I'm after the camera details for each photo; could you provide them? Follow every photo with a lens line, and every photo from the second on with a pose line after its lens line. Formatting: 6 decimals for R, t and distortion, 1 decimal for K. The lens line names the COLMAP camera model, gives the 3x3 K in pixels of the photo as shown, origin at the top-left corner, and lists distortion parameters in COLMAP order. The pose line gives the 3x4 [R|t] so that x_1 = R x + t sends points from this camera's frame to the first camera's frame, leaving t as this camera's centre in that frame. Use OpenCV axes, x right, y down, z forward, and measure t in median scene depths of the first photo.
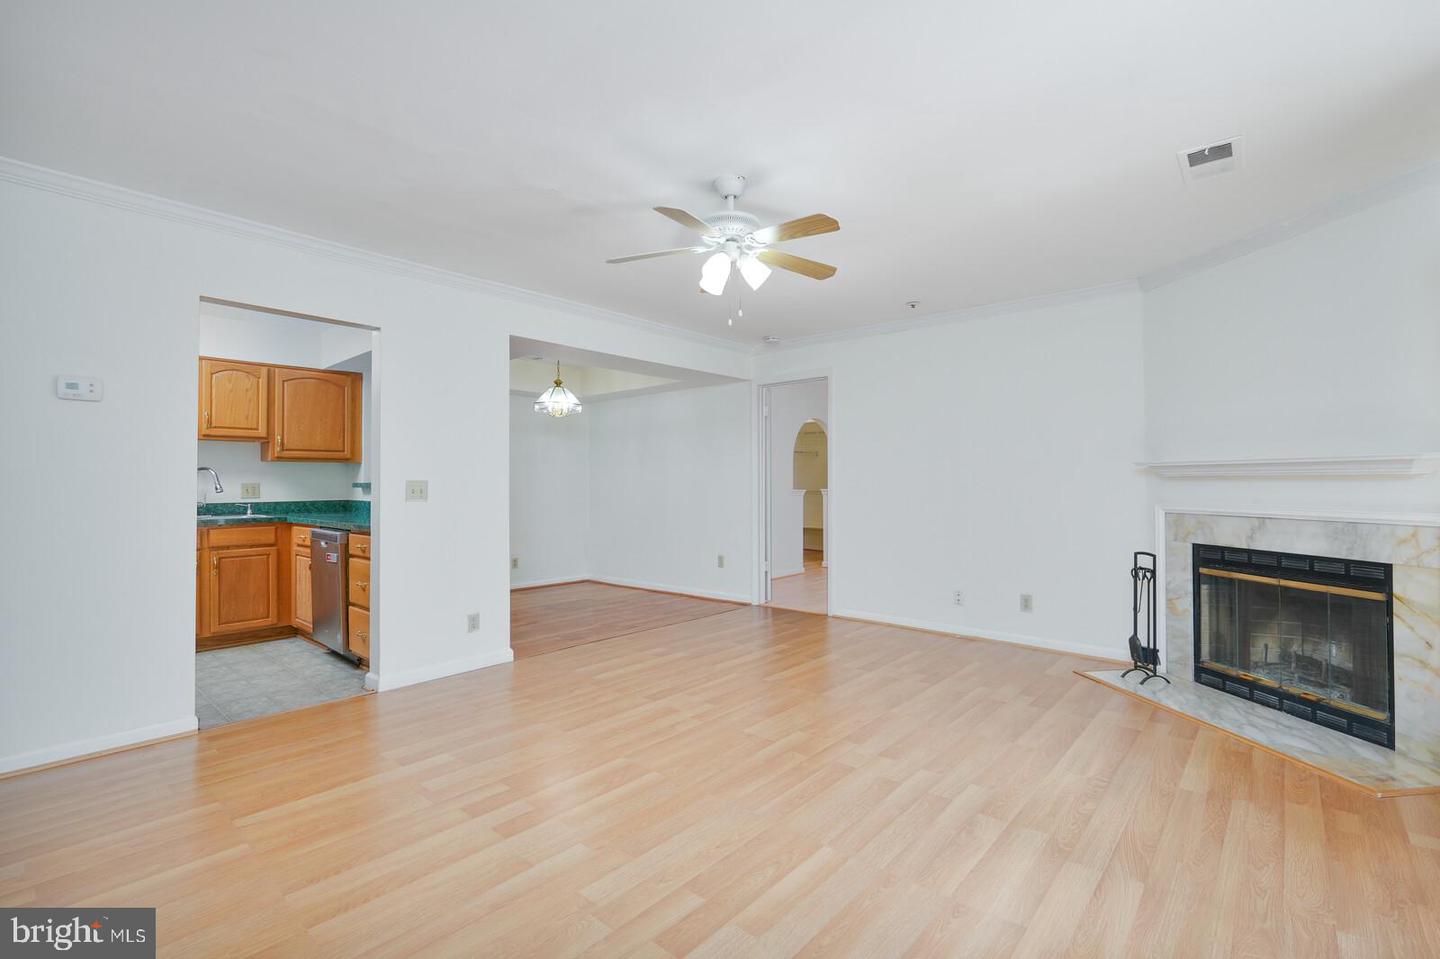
lens RADIAL K [[649.8, 0, 723.5], [0, 649.8, 472.7], [0, 0, 1]] dist [-0.014908, 0.007359]
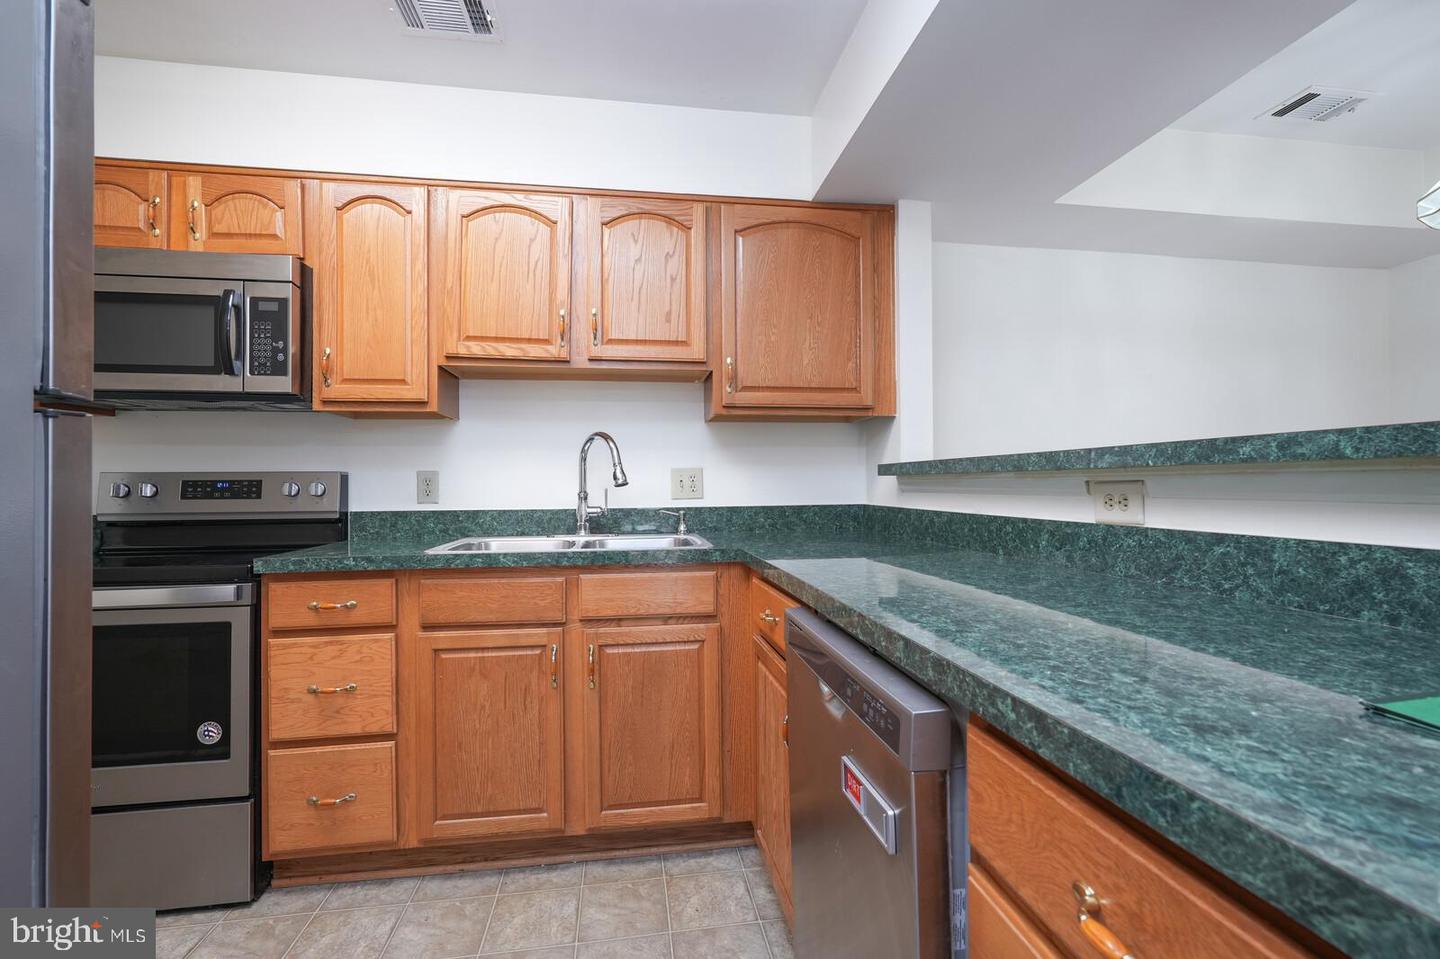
lens RADIAL K [[649.8, 0, 730.5], [0, 649.8, 475.8], [0, 0, 1]] dist [-0.014908, 0.007359]
pose [[0.778005, -0.008893, -0.628195, -0.472571], [0.011566, 0.999933, 0.000169, 0.026620], [0.628151, -0.007398, 0.778056, 0.756206]]
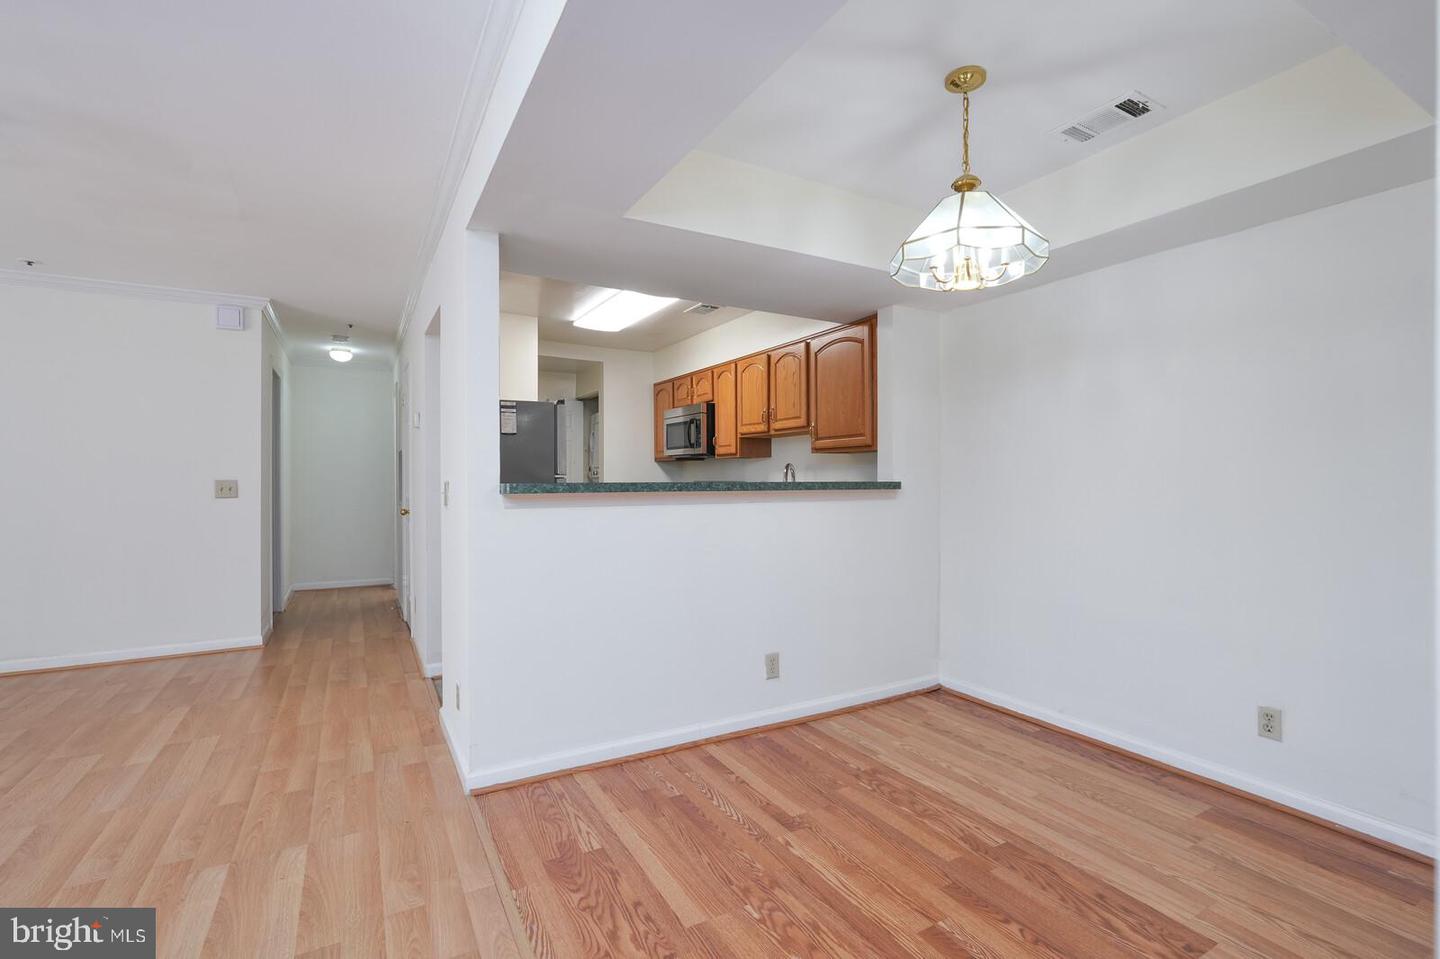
lens RADIAL K [[649.8, 0, 723.0], [0, 649.8, 480.5], [0, 0, 1]] dist [-0.014908, 0.007359]
pose [[-0.322155, 0.010418, -0.946630, 0.132728], [0.015578, 0.999862, 0.005703, 0.010483], [0.946559, -0.012910, -0.322273, 1.325767]]
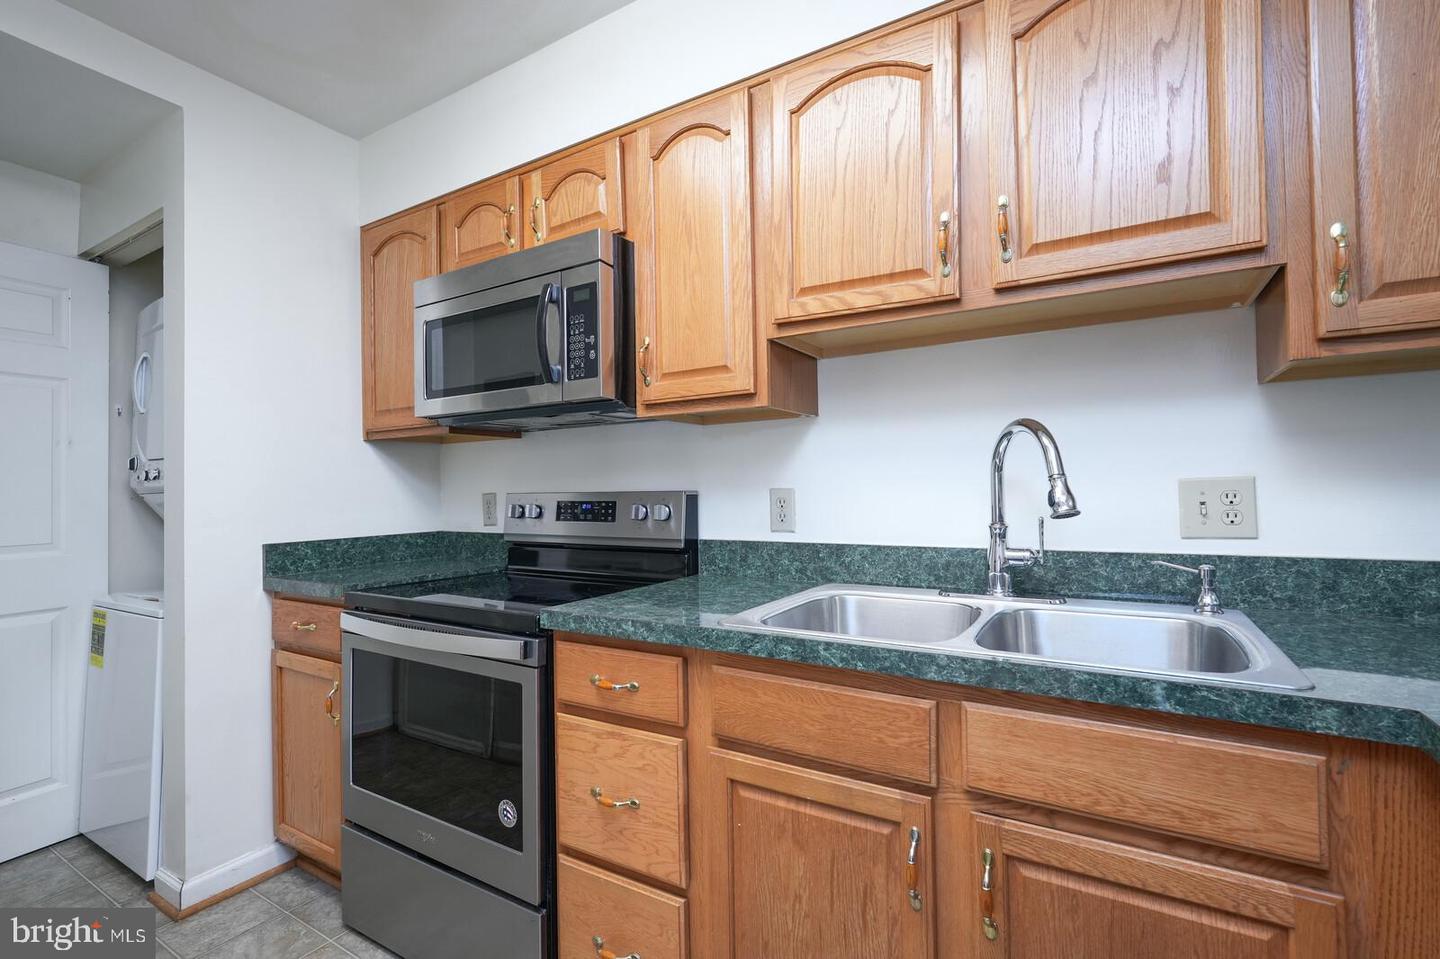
lens RADIAL K [[649.8, 0, 720.0], [0, 649.8, 476.5], [0, 0, 1]] dist [-0.014908, 0.007359]
pose [[0.182521, -0.016574, -0.983062, -0.617868], [0.026362, 0.999581, -0.011958, 0.016180], [0.982849, -0.023732, 0.182881, 0.906125]]
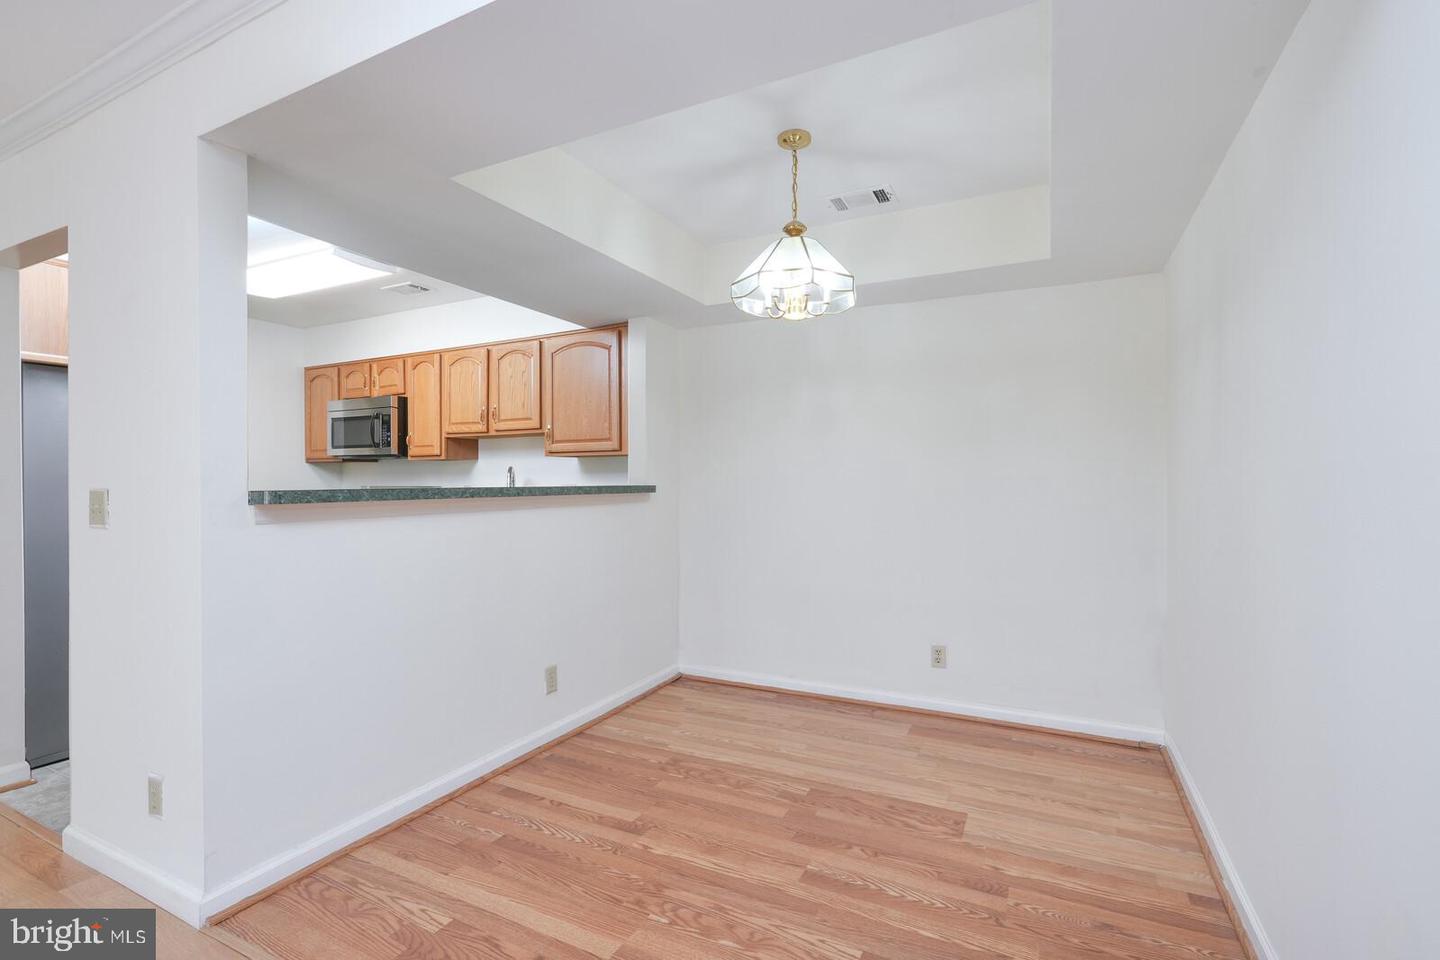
lens RADIAL K [[649.8, 0, 728.8], [0, 649.8, 480.3], [0, 0, 1]] dist [-0.014908, 0.007359]
pose [[0.257518, 0.004364, -0.966264, 0.144639], [0.015248, 0.999847, 0.008580, 0.007781], [0.966153, -0.016943, 0.257412, 1.157524]]
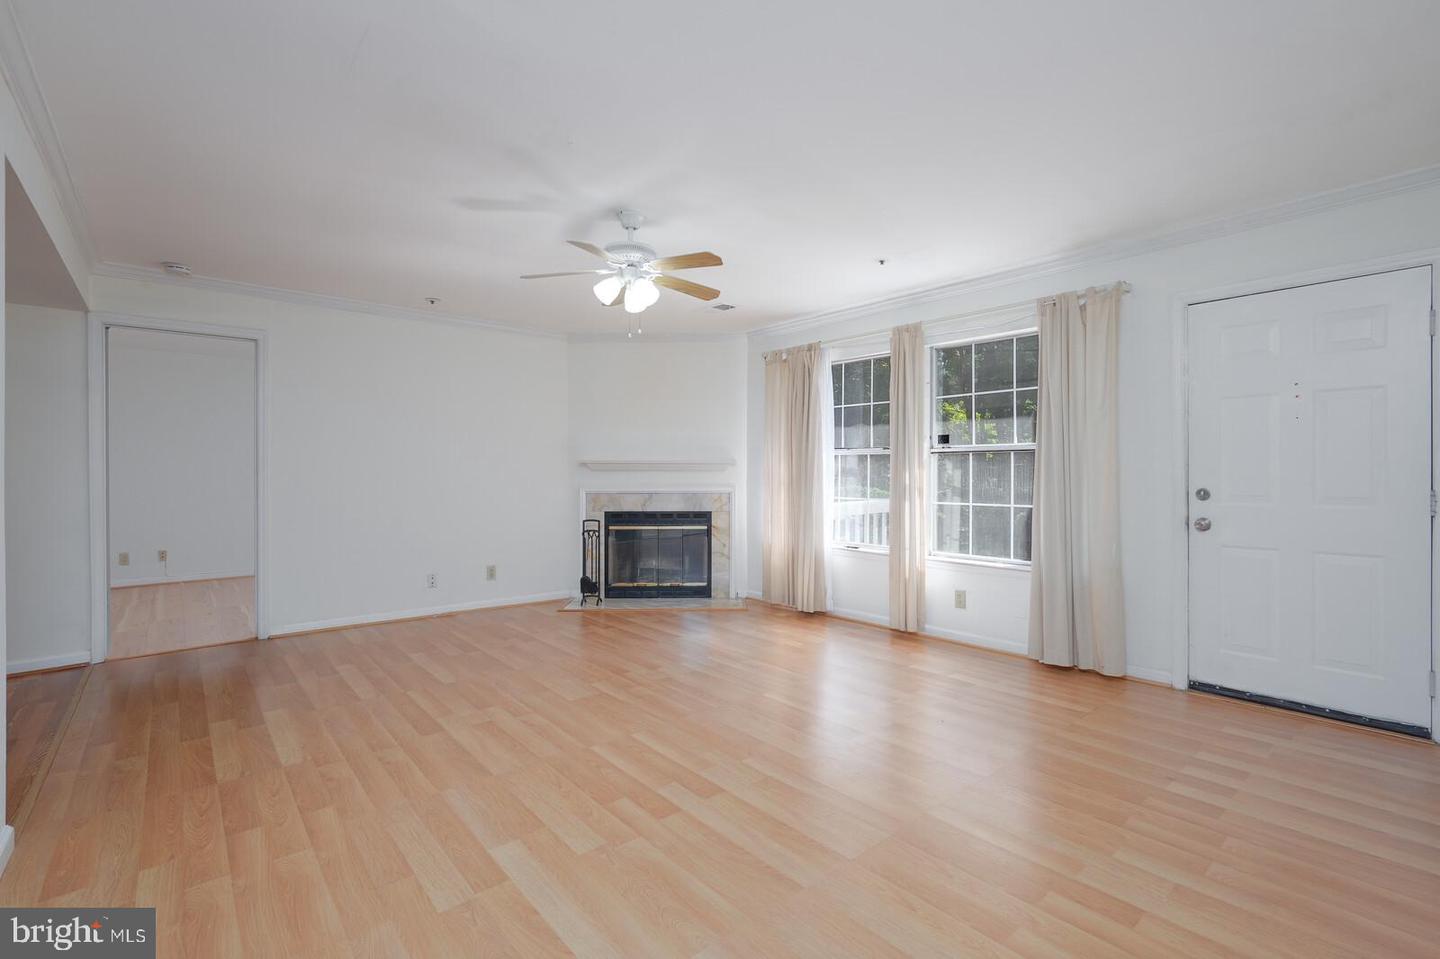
lens RADIAL K [[649.8, 0, 715.8], [0, 649.8, 475.3], [0, 0, 1]] dist [-0.014908, 0.007359]
pose [[0.146993, 0.001613, 0.989136, -0.674622], [-0.012927, 0.999916, 0.000291, 0.012564], [-0.989053, -0.012830, 0.147001, 0.407435]]
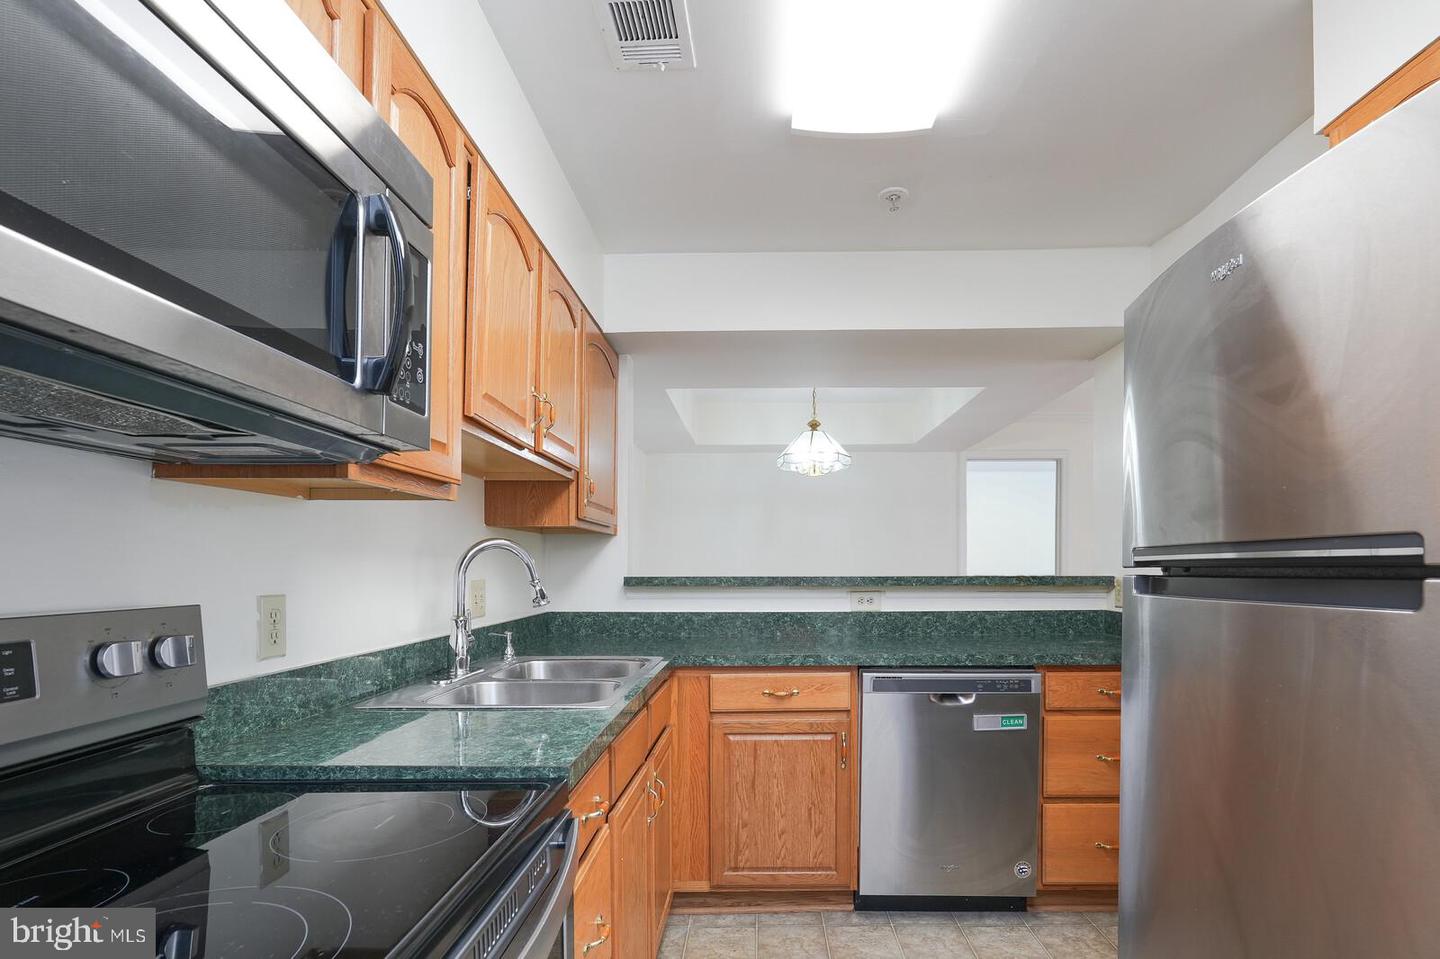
lens RADIAL K [[649.8, 0, 713.6], [0, 649.8, 474.5], [0, 0, 1]] dist [-0.014908, 0.007359]
pose [[0.793896, 0.085495, 0.602014, -1.032056], [-0.003947, 0.990770, -0.135498, 0.004395], [-0.608041, 0.105195, 0.786905, 0.666860]]
